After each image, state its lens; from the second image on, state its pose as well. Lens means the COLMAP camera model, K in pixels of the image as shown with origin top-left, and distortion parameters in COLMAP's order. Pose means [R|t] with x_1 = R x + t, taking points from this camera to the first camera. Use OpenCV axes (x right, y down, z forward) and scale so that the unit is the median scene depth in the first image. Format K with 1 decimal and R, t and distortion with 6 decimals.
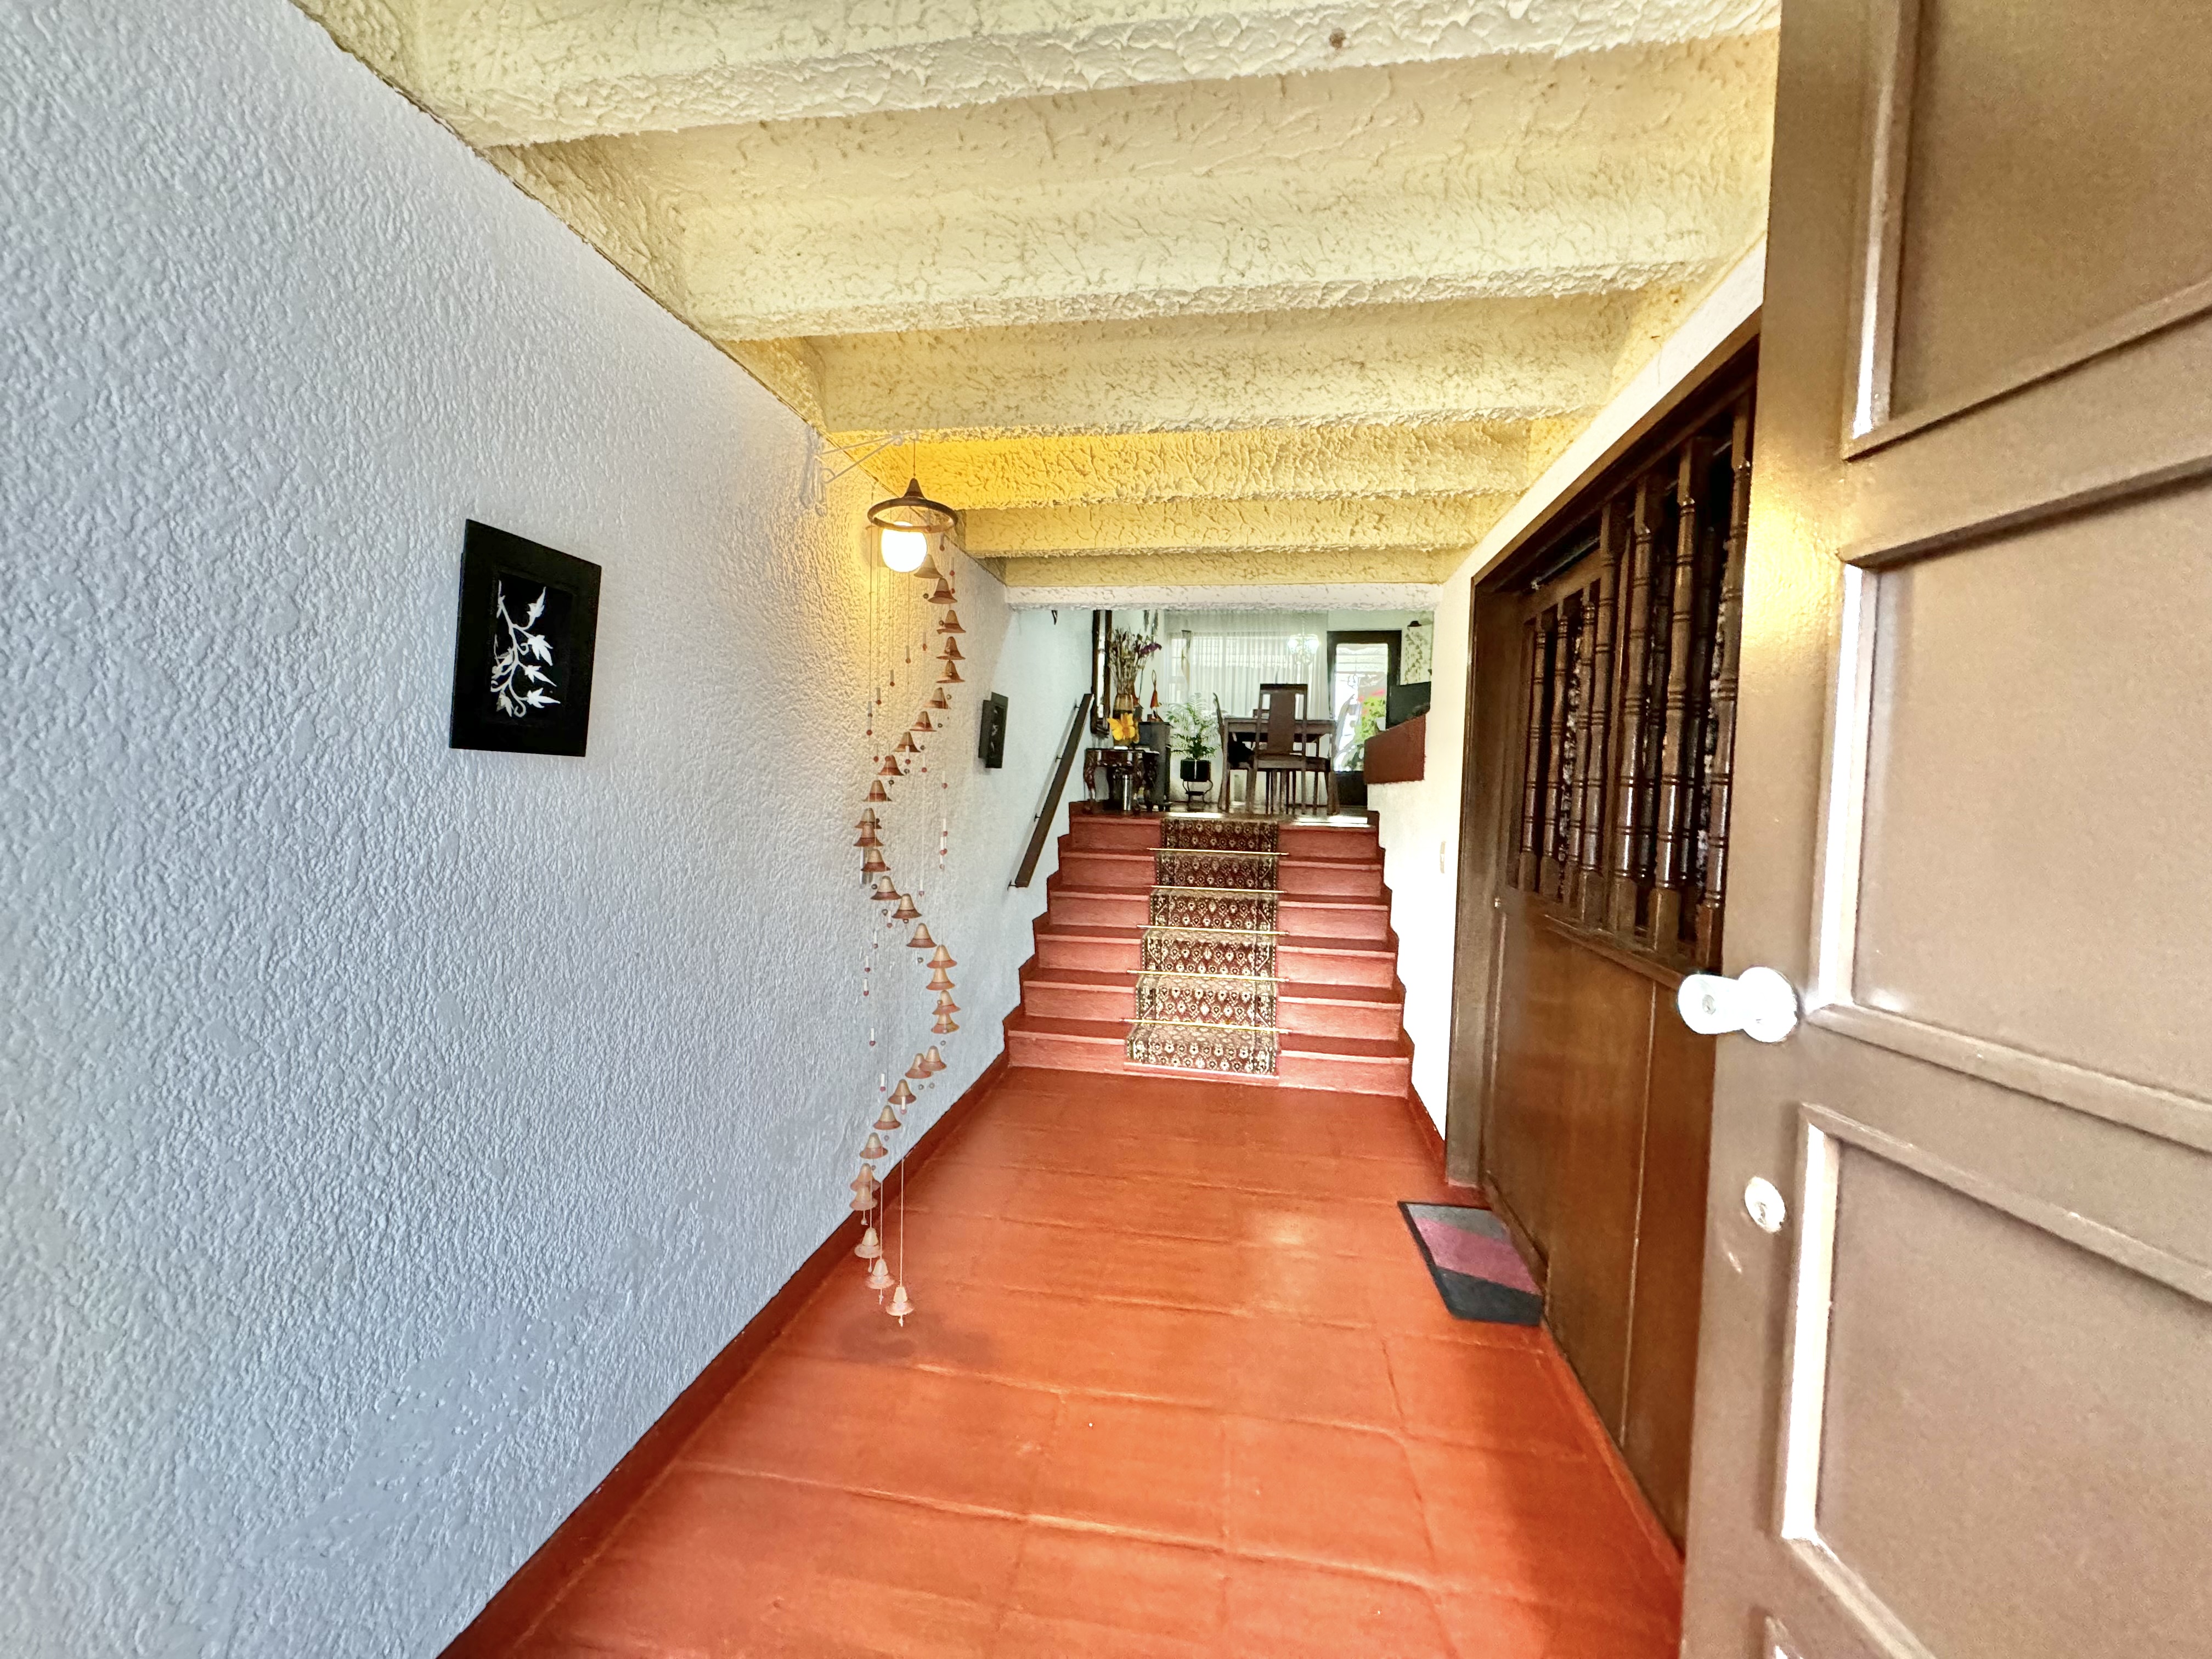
lens RADIAL K [[895.1, 0, 1107.1], [0, 895.1, 838.0], [0, 0, 1]] dist [-0.000498, -0.000081]
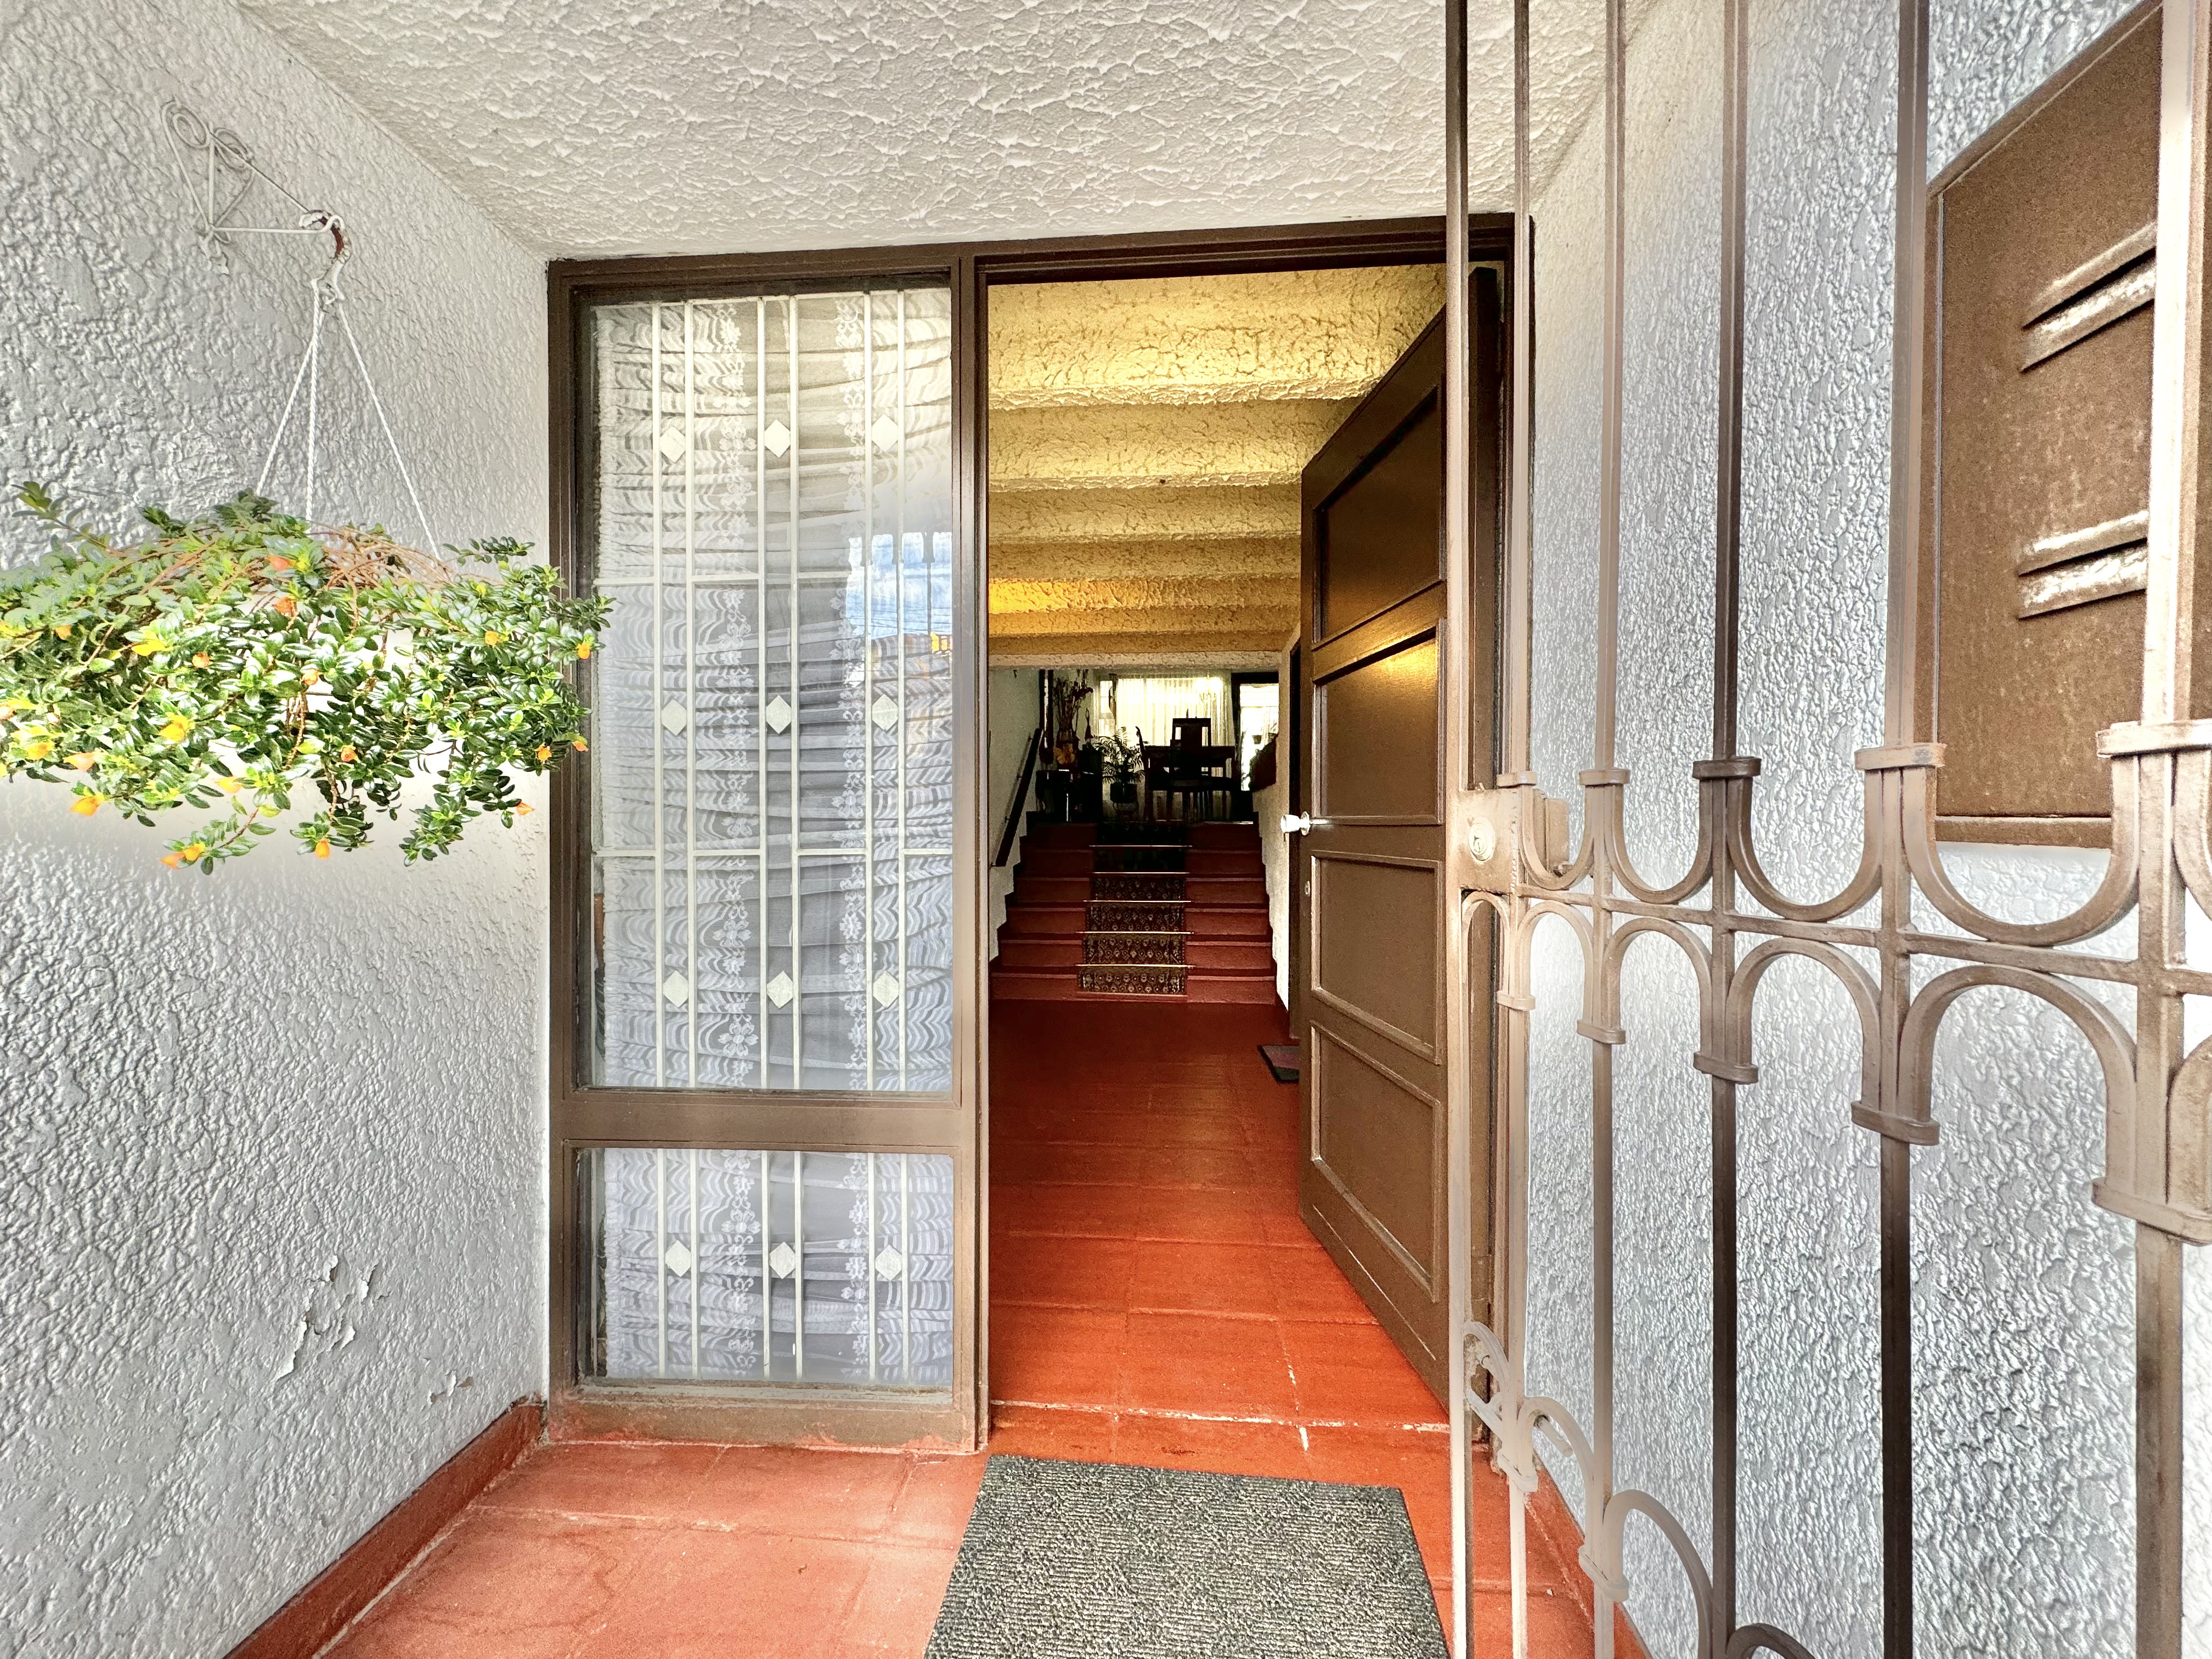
lens RADIAL K [[877.7, 0, 1106.0], [0, 877.7, 829.5], [0, 0, 1]] dist [-0.002143, -0.000365]
pose [[0.996854, -0.024424, 0.075407, -0.017364], [0.027902, 0.998578, -0.045424, 0.033386], [-0.074190, 0.047385, 0.996118, -0.198288]]
